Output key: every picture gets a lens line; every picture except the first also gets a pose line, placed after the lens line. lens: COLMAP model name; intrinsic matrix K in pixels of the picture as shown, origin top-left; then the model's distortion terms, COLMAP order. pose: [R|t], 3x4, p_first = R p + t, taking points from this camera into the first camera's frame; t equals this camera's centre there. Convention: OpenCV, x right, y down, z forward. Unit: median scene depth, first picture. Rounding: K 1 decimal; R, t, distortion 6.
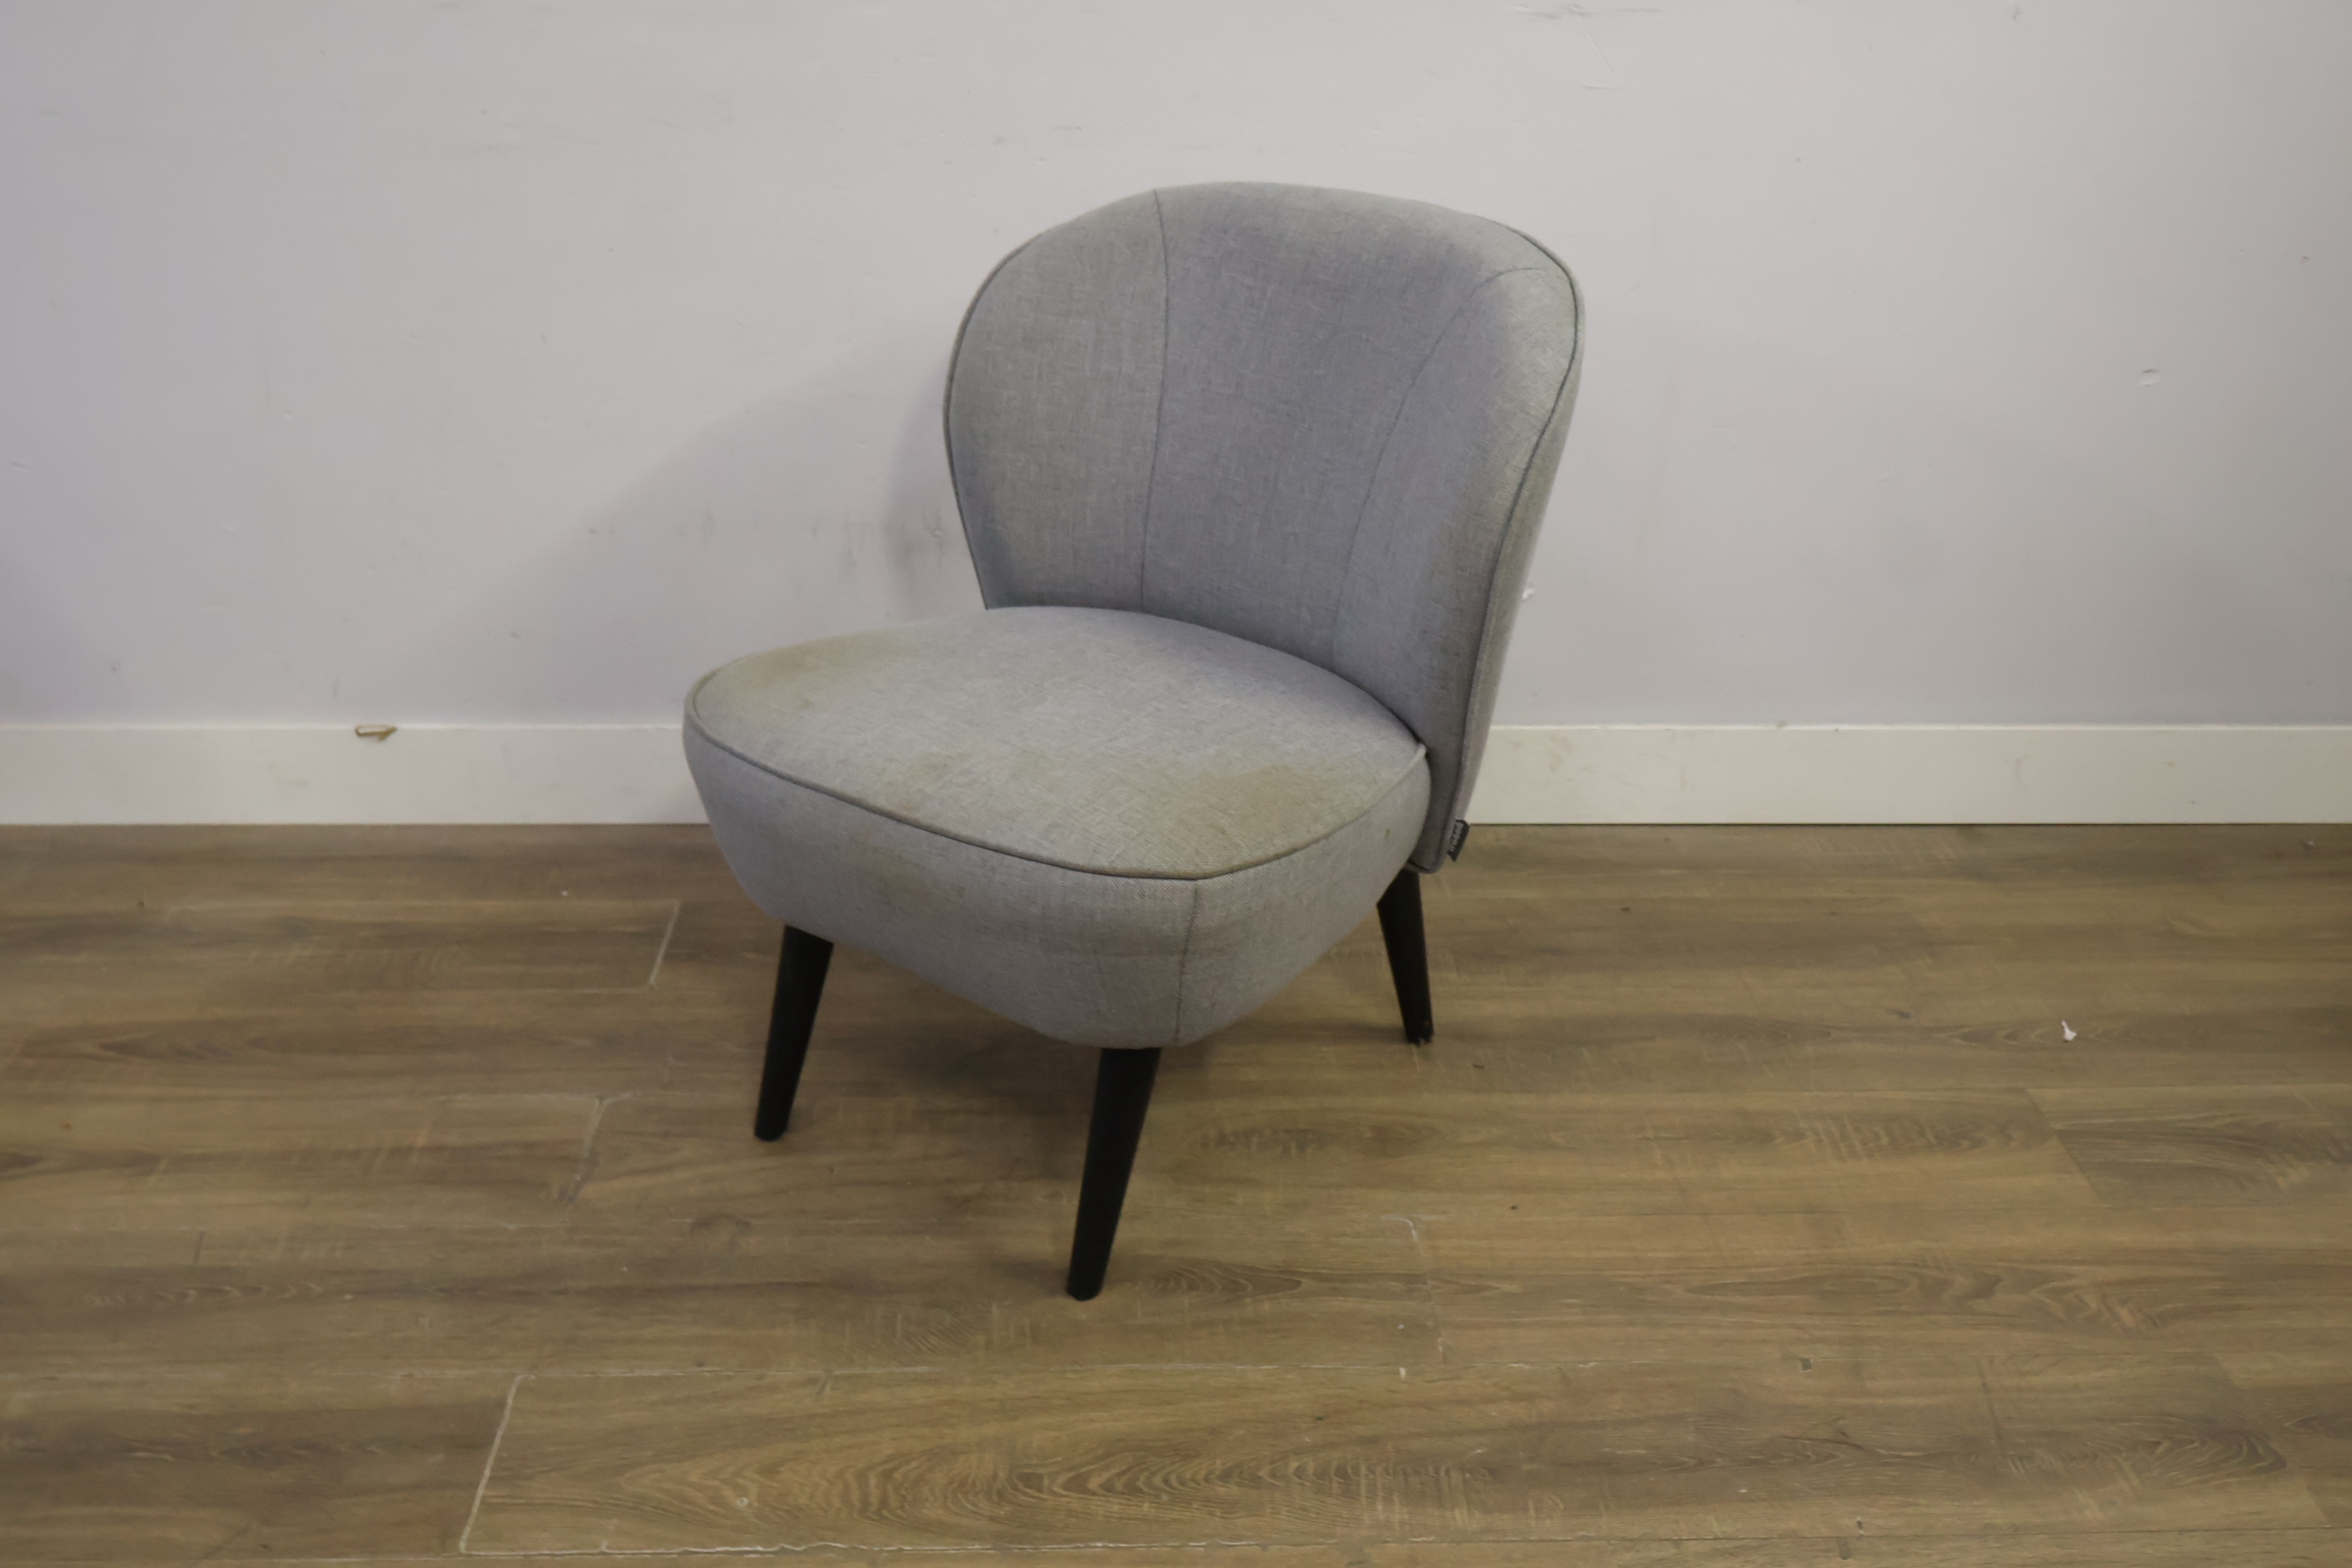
lens RADIAL K [[2466.2, 0, 1156.5], [0, 2466.2, 781.0], [0, 0, 1]] dist [-0.001169, 0.000000]
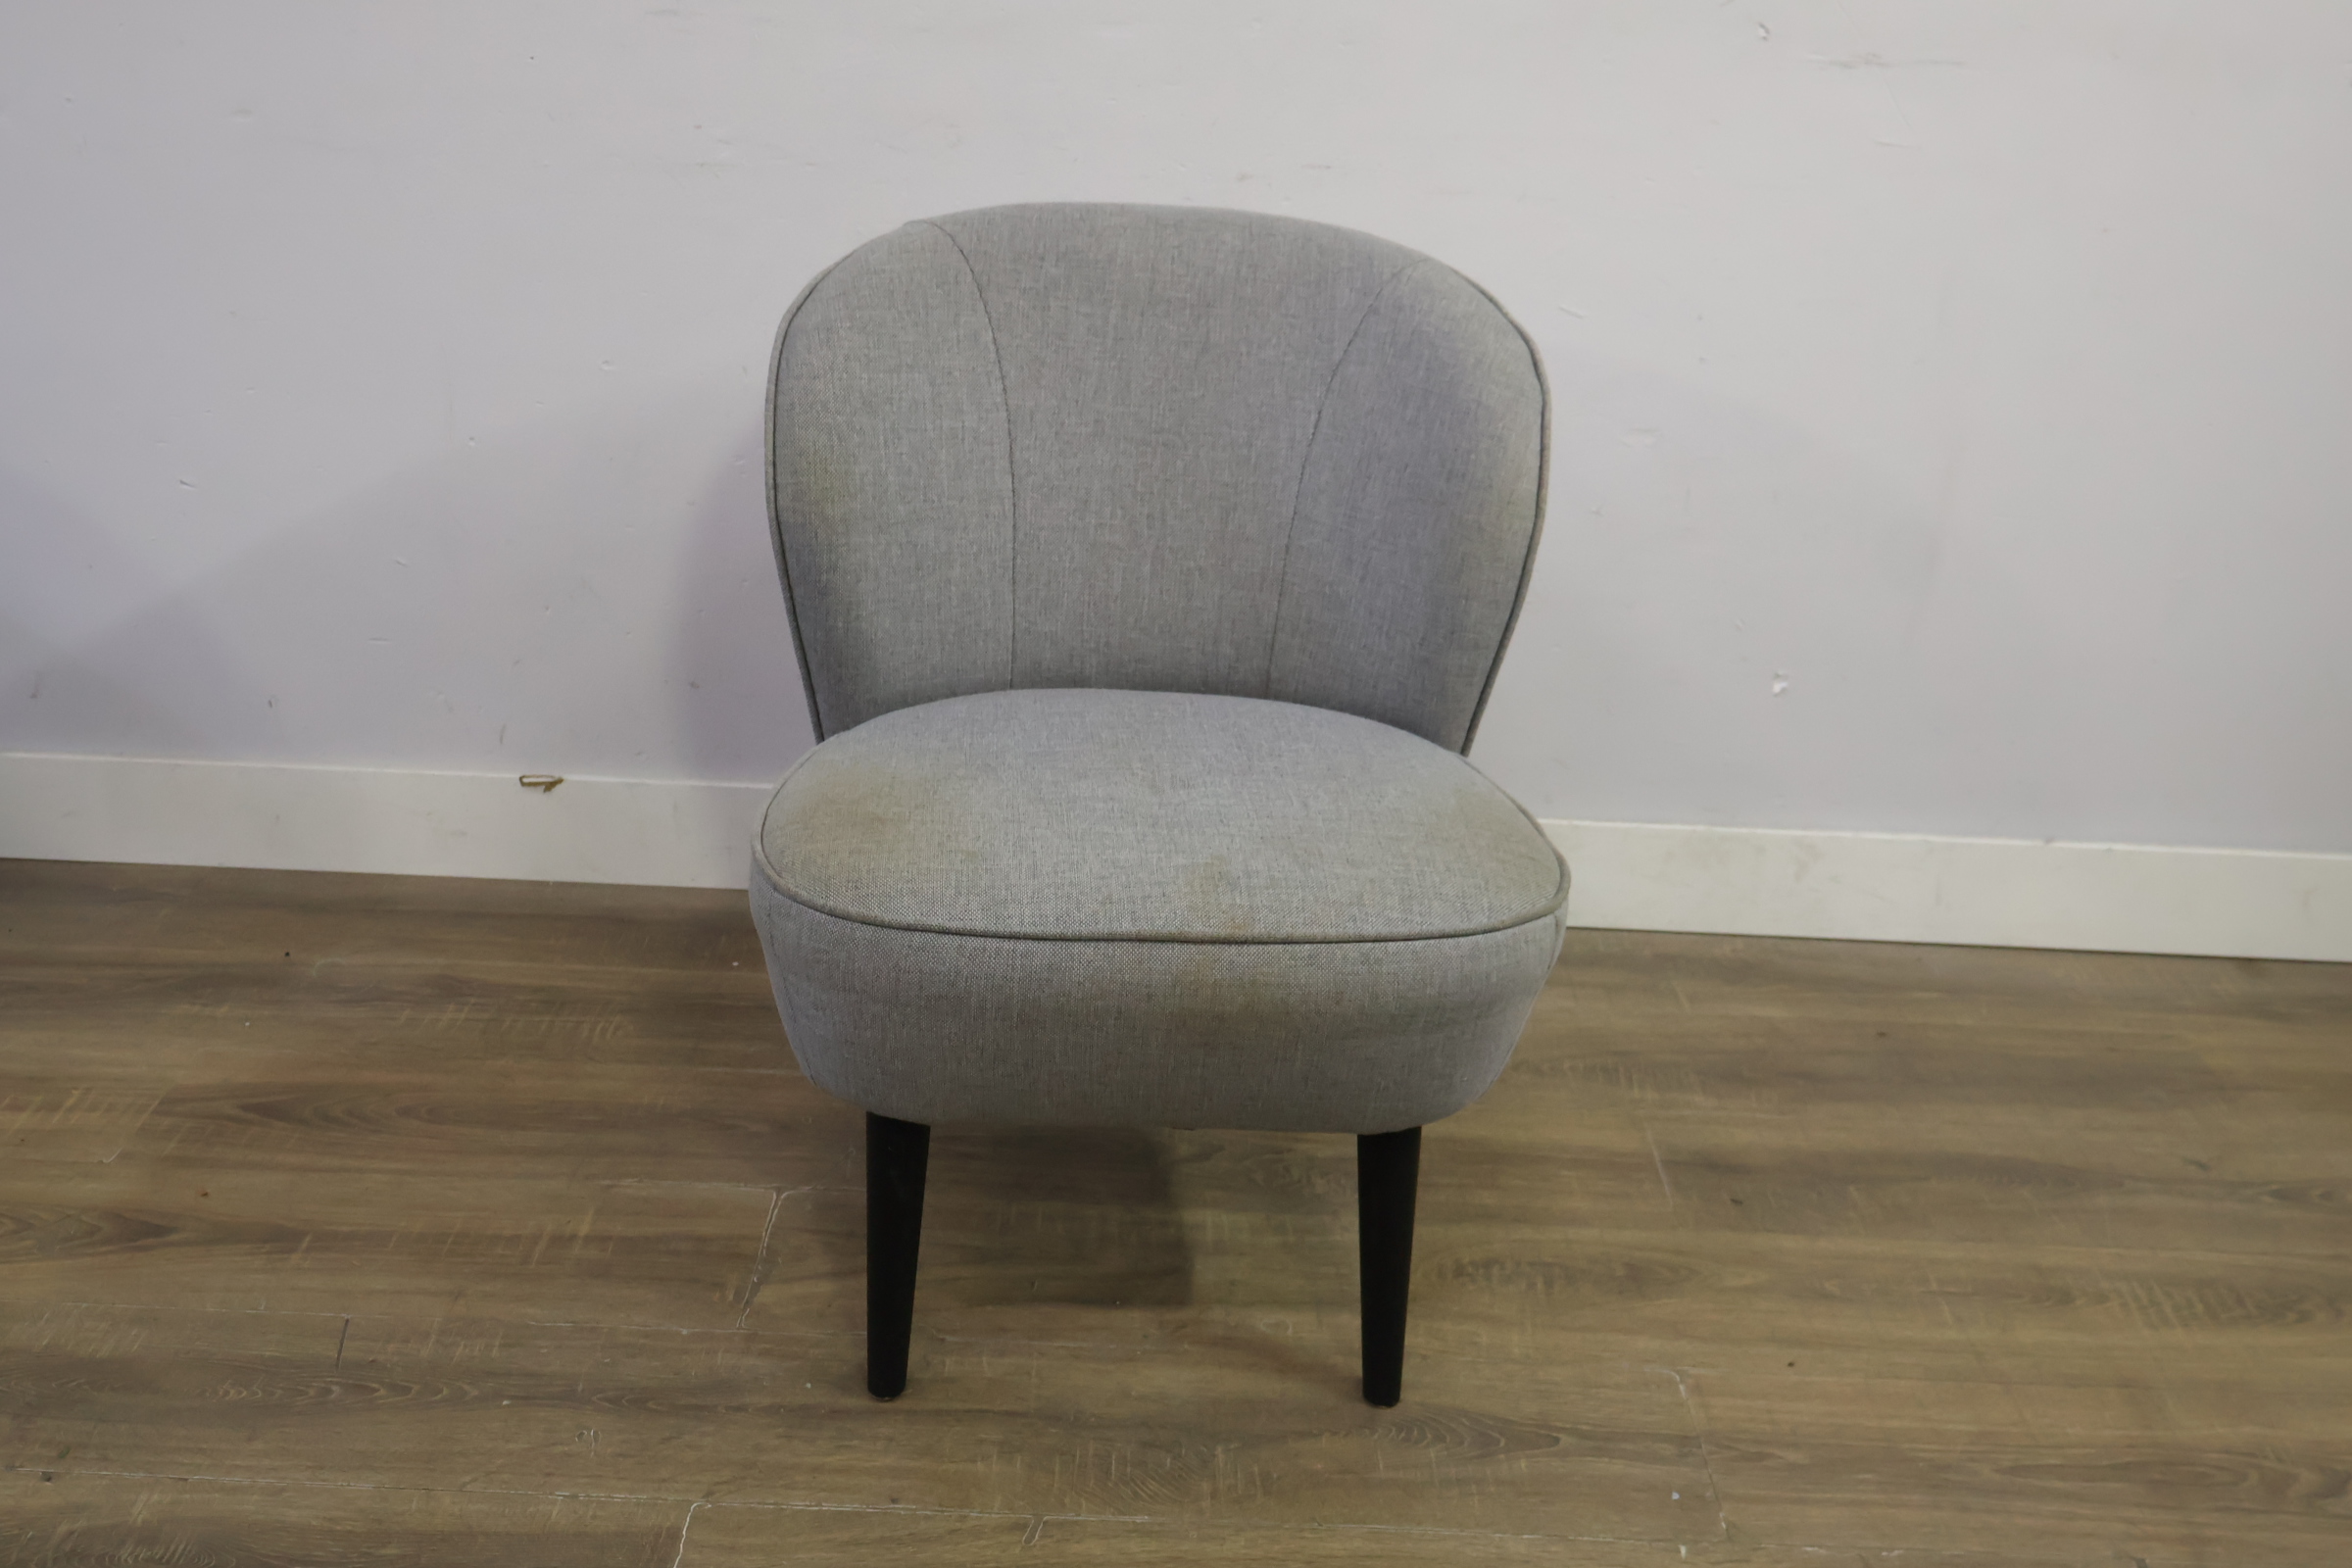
lens RADIAL K [[2466.2, 0, 1167.6], [0, 2466.2, 784.4], [0, 0, 1]] dist [-0.001169, 0.000000]
pose [[0.998501, 0.043102, -0.033741, -0.060276], [-0.044248, 0.998442, -0.033985, 0.002827], [0.032223, 0.035427, 0.998853, 0.089583]]
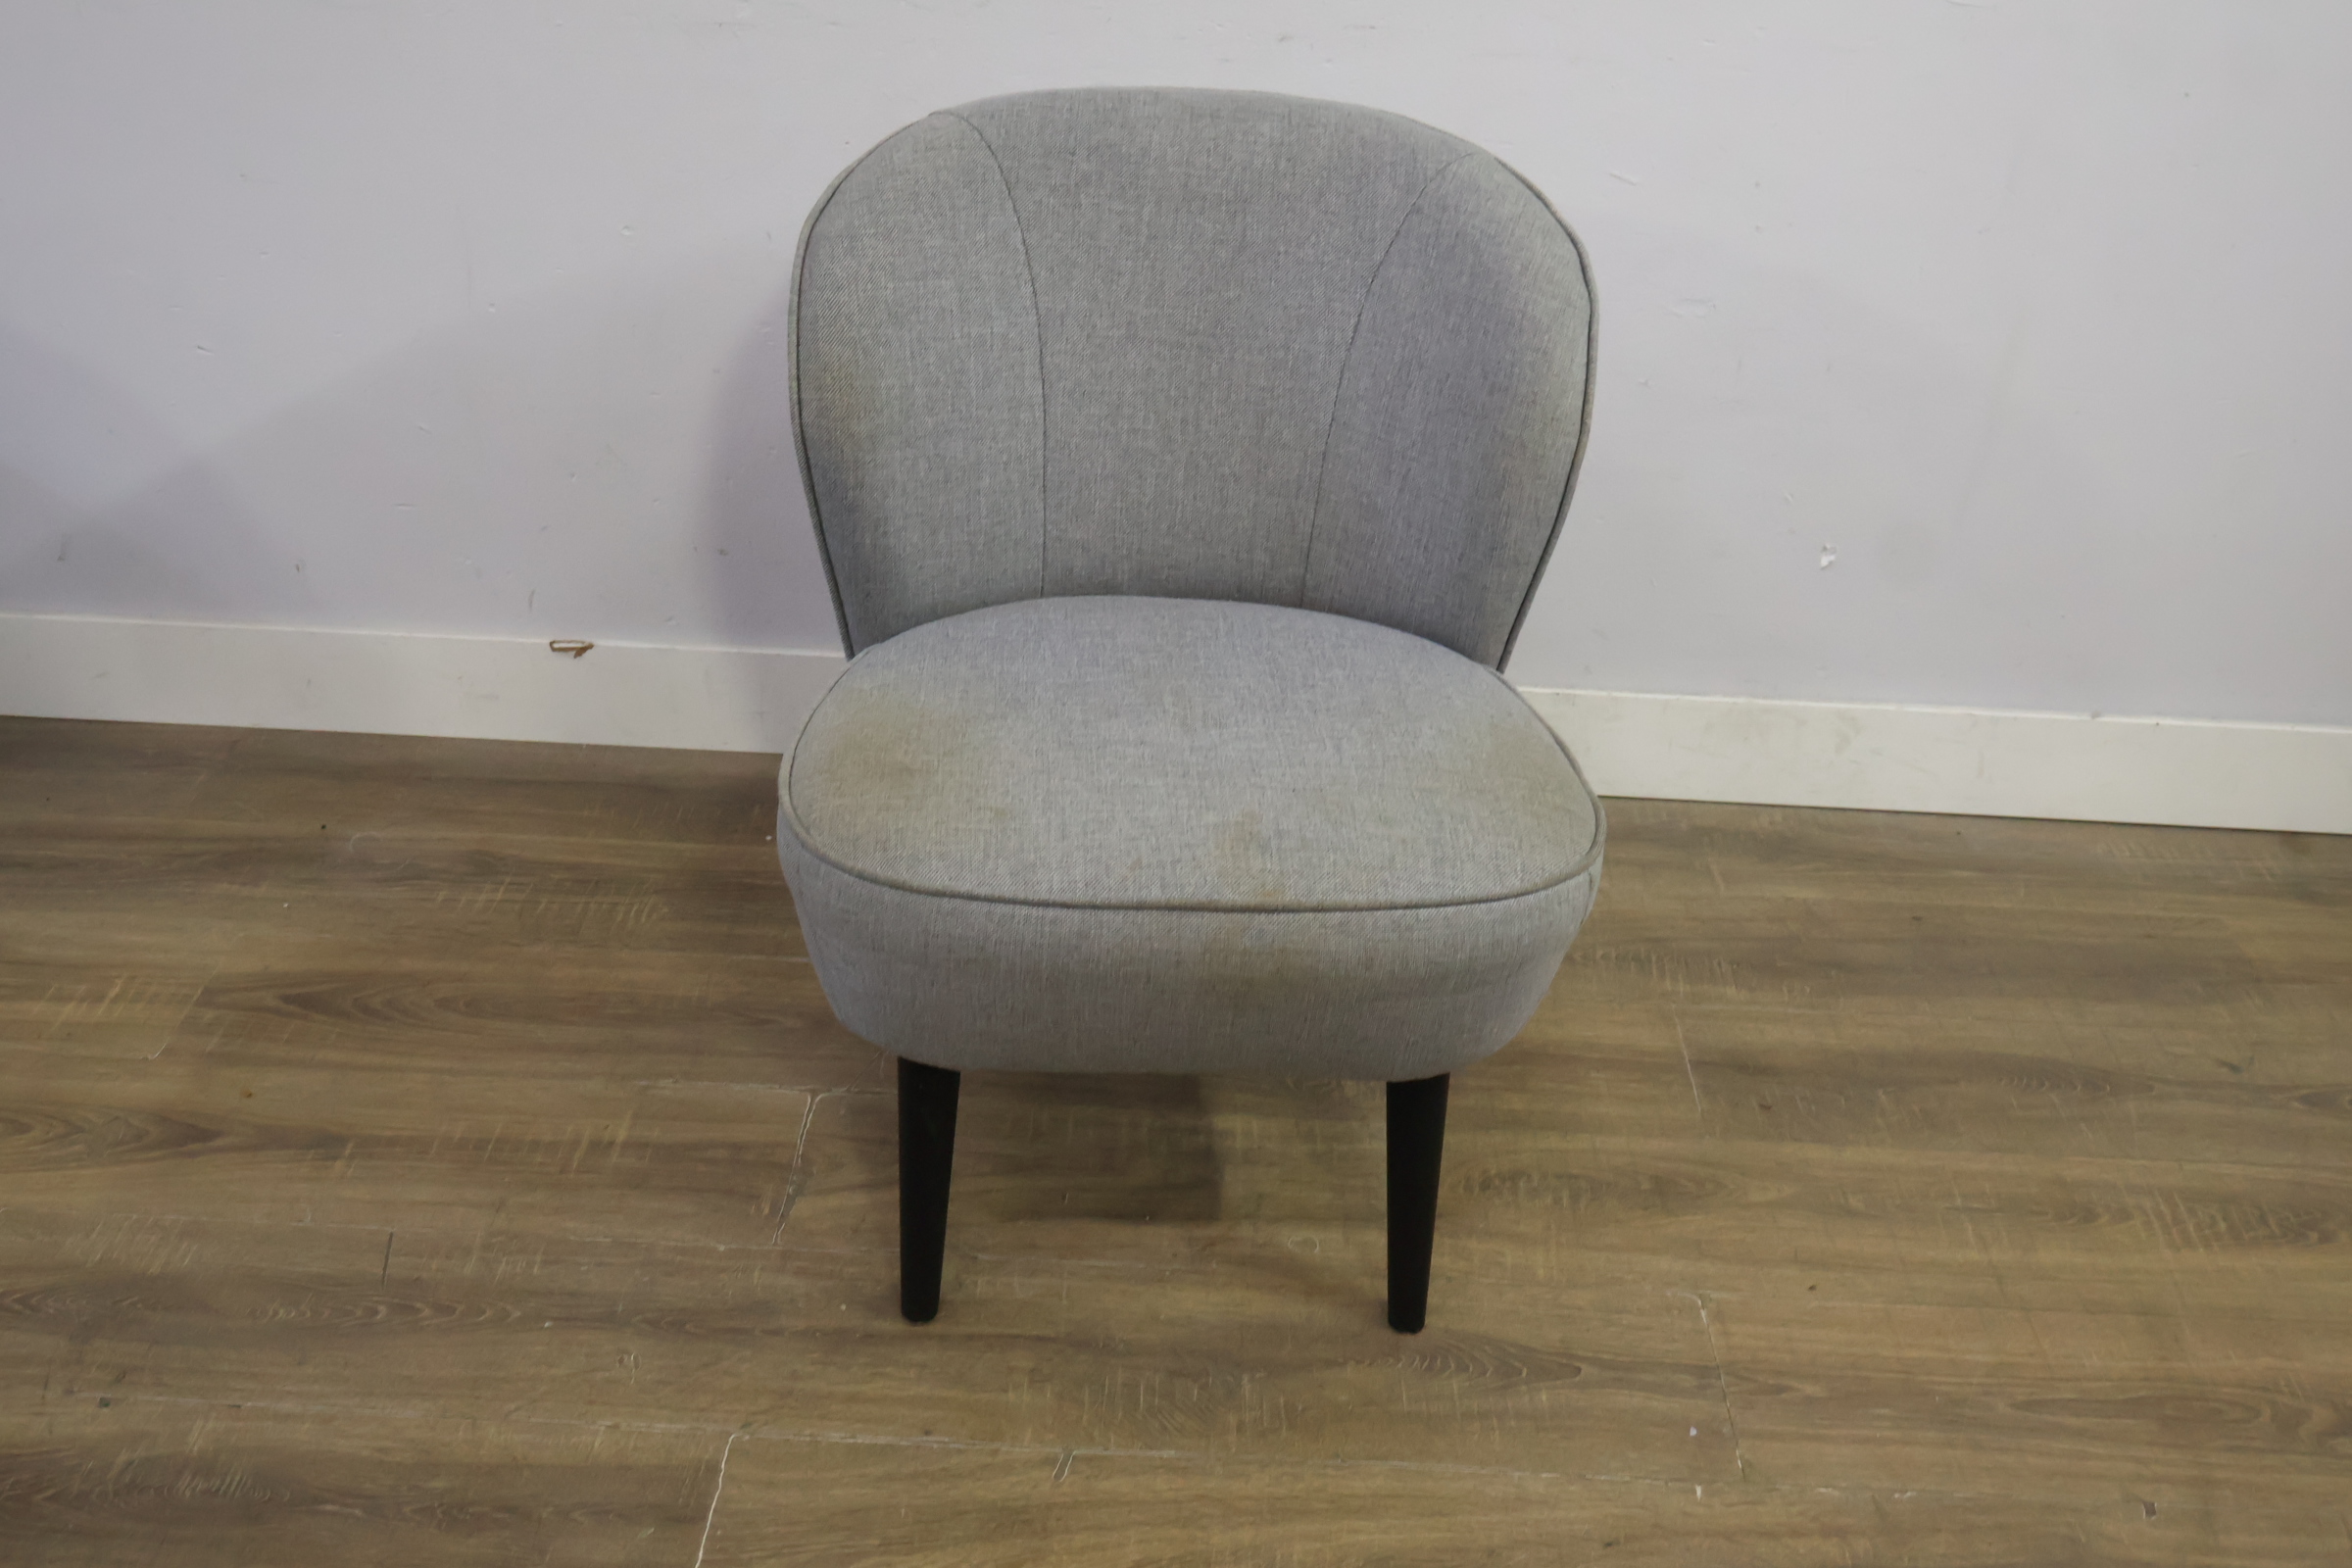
lens RADIAL K [[2466.2, 0, 1163.9], [0, 2466.2, 788.0], [0, 0, 1]] dist [-0.001169, 0.000000]
pose [[0.997531, 0.053217, -0.045822, -0.061273], [-0.049079, 0.994988, 0.087120, -0.077393], [0.050228, -0.084656, 0.995143, 0.100924]]
